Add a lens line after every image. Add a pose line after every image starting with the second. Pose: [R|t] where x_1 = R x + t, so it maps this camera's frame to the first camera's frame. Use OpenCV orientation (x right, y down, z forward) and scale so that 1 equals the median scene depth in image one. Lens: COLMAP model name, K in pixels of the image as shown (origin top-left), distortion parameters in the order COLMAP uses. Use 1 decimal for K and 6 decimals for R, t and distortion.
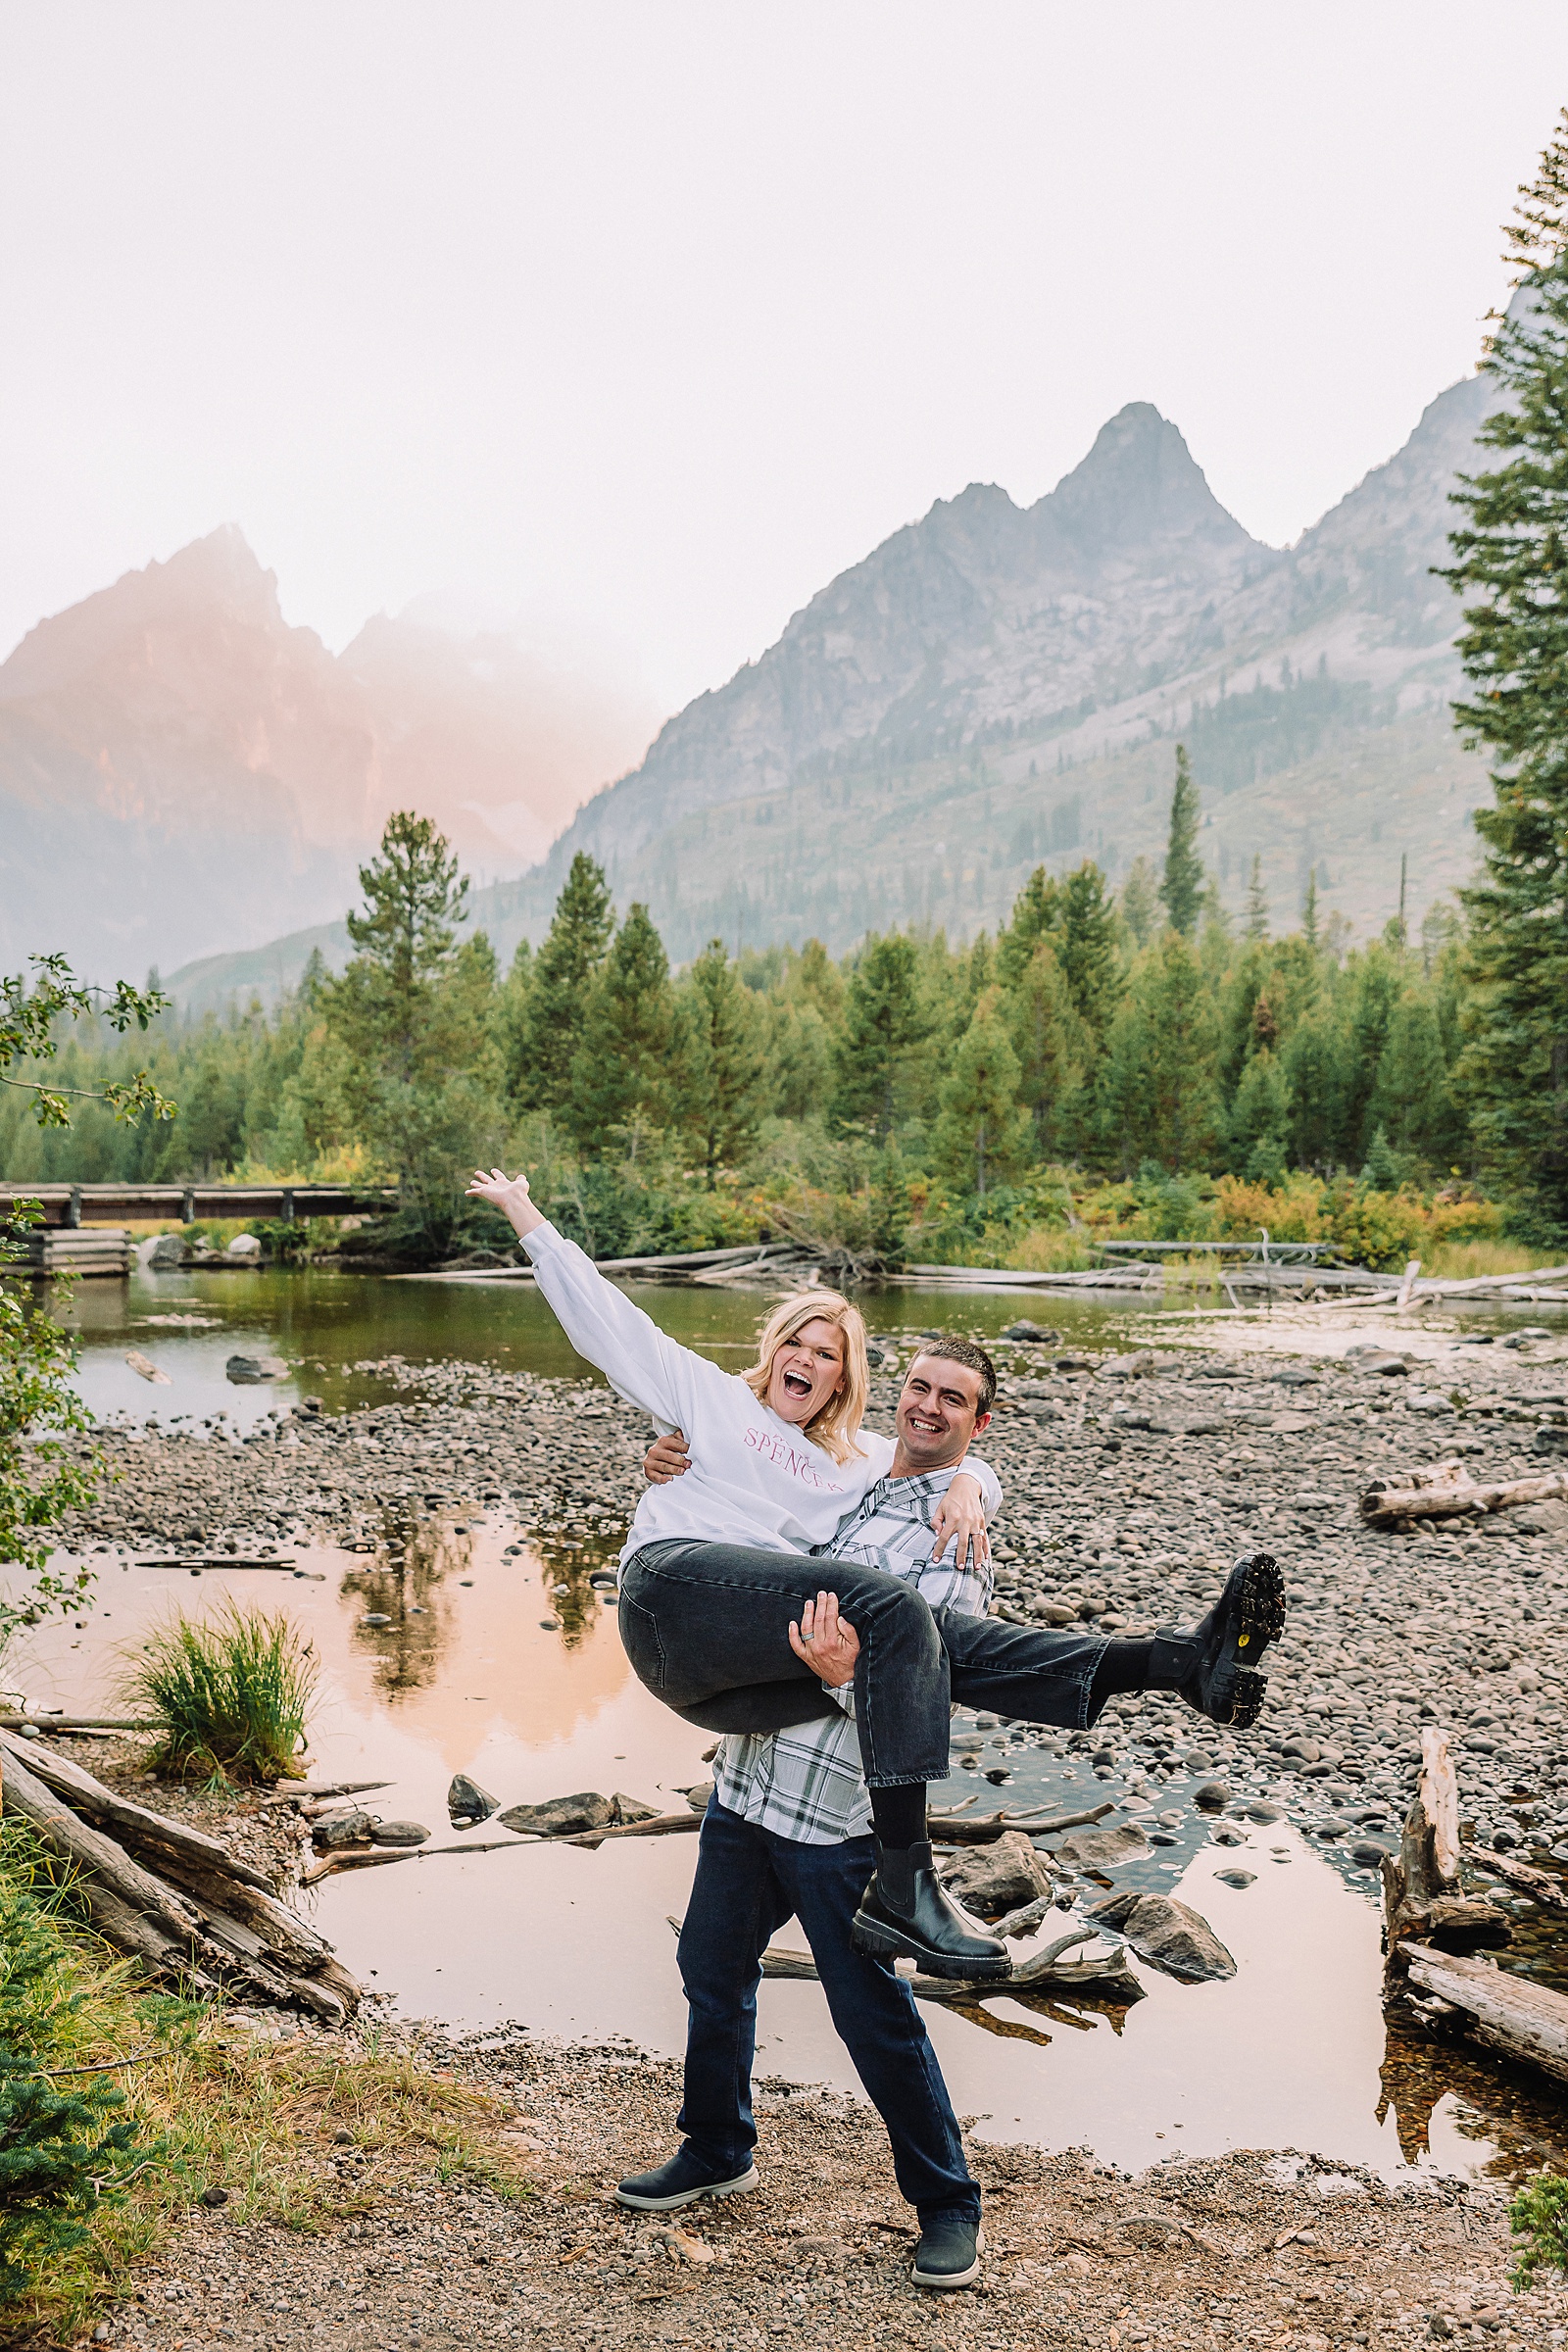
lens RADIAL K [[2357.7, 0, 789.7], [0, 2357.7, 1174.1], [0, 0, 1]] dist [-0.057413, 0.146683]
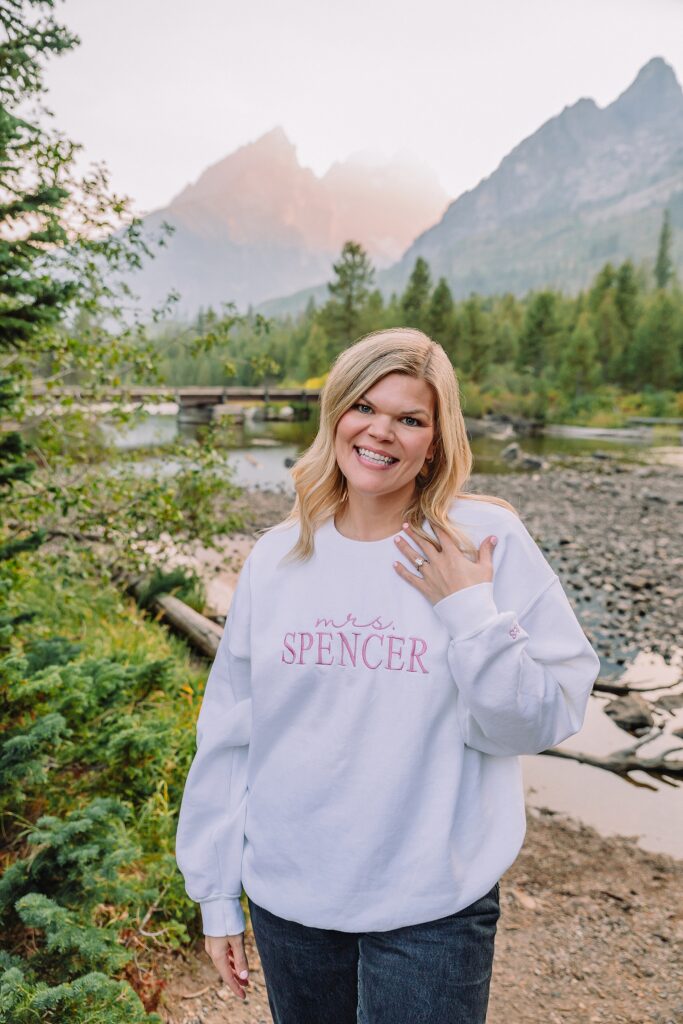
lens RADIAL K [[907.5, 0, 336.1], [0, 907.5, 512.8], [0, 0, 1]] dist [-0.087415, 0.181146]
pose [[0.985389, 0.037526, -0.166135, -0.007099], [-0.013775, 0.989790, 0.141868, -0.002052], [0.169763, -0.137506, 0.975845, 0.014554]]
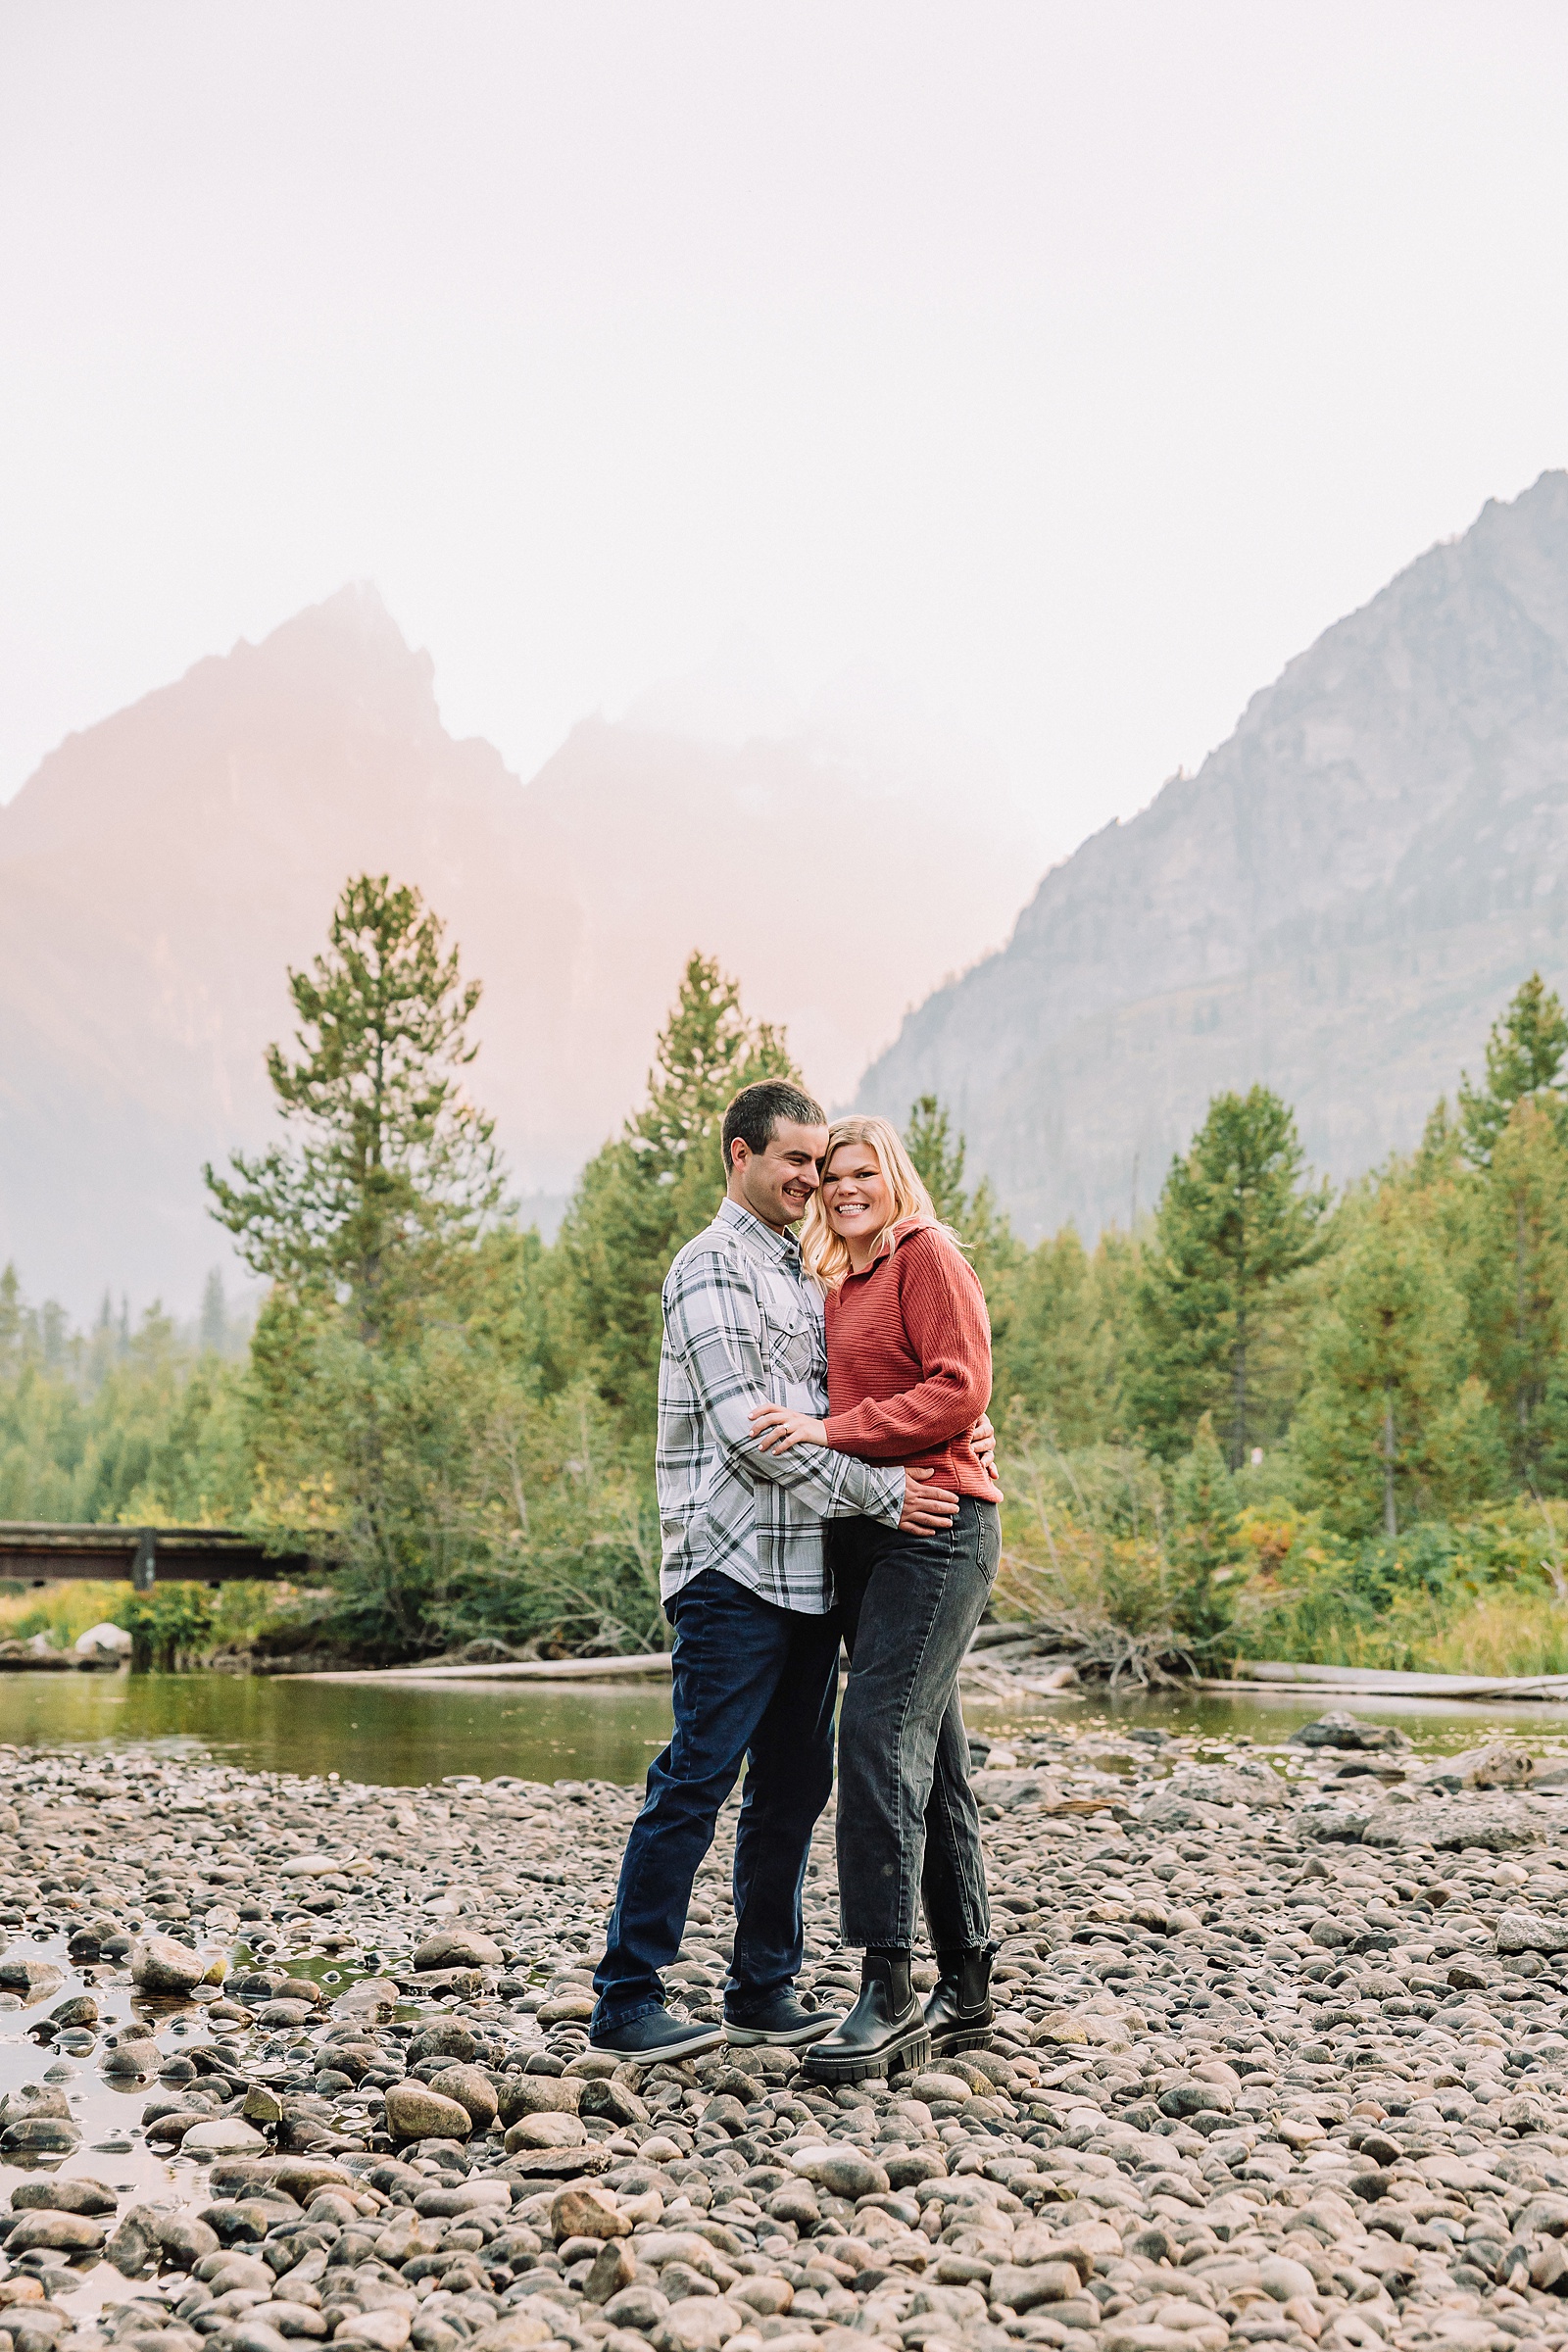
lens RADIAL K [[3824.6, 0, 784.0], [0, 3824.6, 1176.0], [0, 0, 1]] dist [0.154641, -0.021320]
pose [[0.992150, -0.014320, -0.124230, 0.050045], [0.000168, 0.993575, -0.113180, 0.024100], [0.125053, 0.112270, 0.985777, 0.092392]]
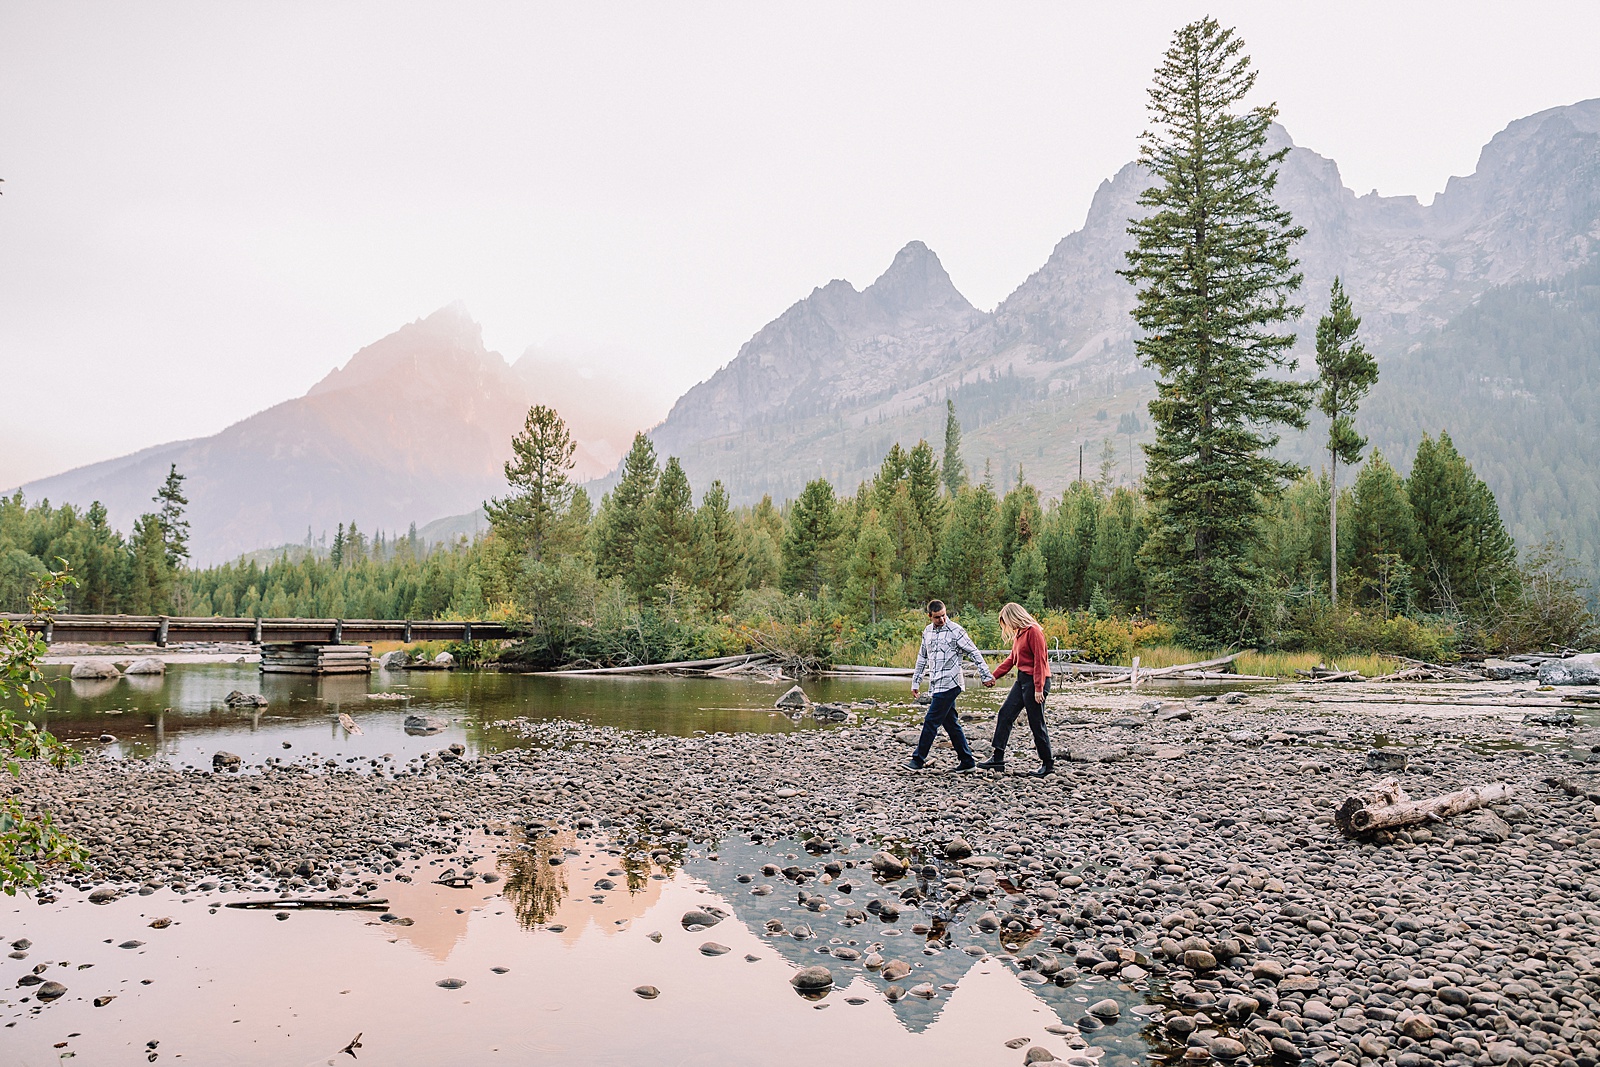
lens RADIAL K [[1209.8, 0, 795.5], [0, 1209.8, 508.1], [0, 0, 1]] dist [-0.139293, 0.137816]
pose [[0.998994, -0.004555, 0.044604, -0.013564], [0.009031, 0.994880, -0.100661, 0.011694], [-0.043917, 0.100963, 0.993920, 0.111124]]
